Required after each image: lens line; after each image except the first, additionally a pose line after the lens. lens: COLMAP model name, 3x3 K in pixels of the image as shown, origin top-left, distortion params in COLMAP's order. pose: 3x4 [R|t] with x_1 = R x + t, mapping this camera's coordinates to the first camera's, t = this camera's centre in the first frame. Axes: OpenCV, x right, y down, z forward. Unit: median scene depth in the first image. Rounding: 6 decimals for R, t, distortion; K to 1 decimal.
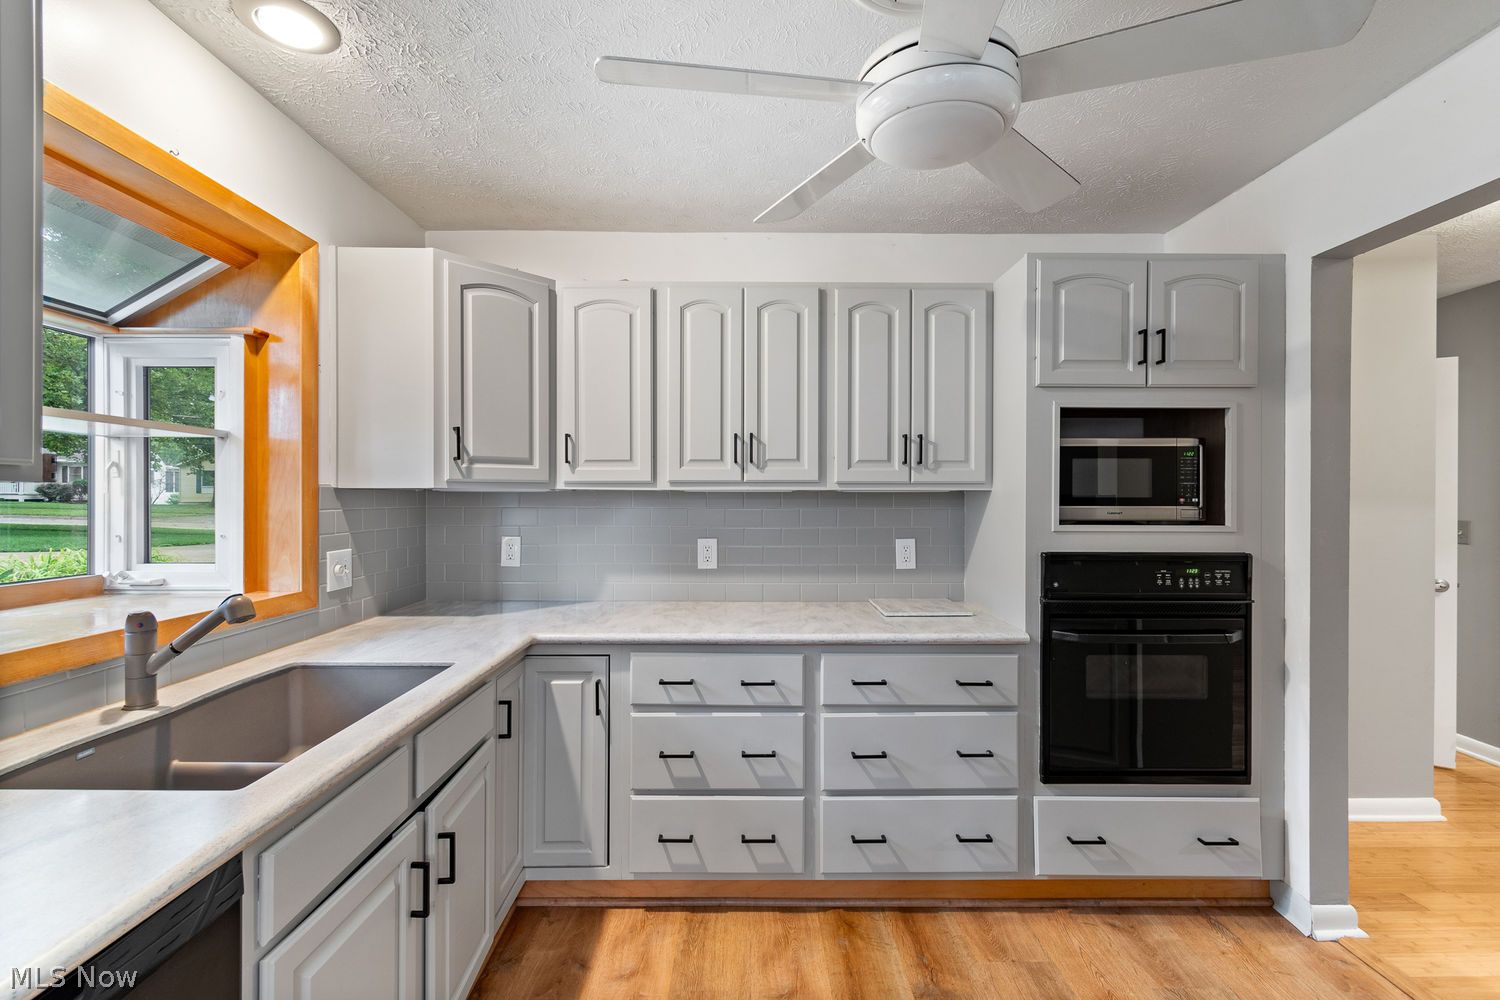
lens RADIAL K [[668.3, 0, 754.5], [0, 668.3, 499.5], [0, 0, 1]] dist [0.001616, -0.000228]
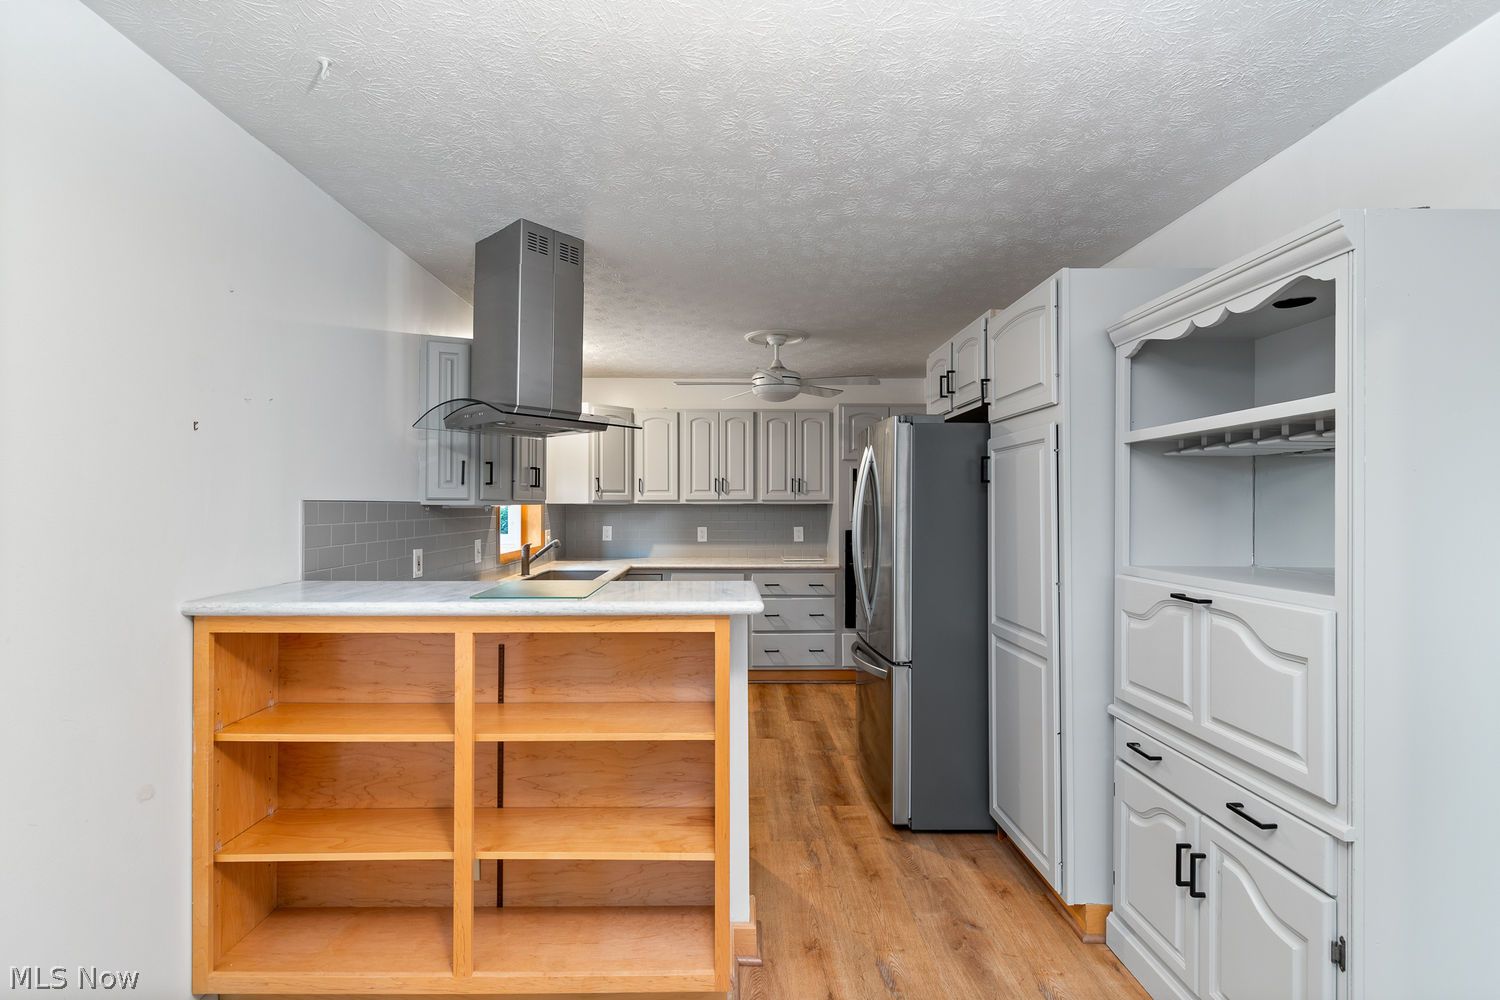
lens RADIAL K [[668.3, 0, 742.2], [0, 668.3, 501.9], [0, 0, 1]] dist [0.001616, -0.000228]
pose [[0.999991, -0.002312, 0.003609, 0.051259], [0.002344, 0.999958, -0.008872, -0.000545], [-0.003589, 0.008880, 0.999954, -1.200174]]
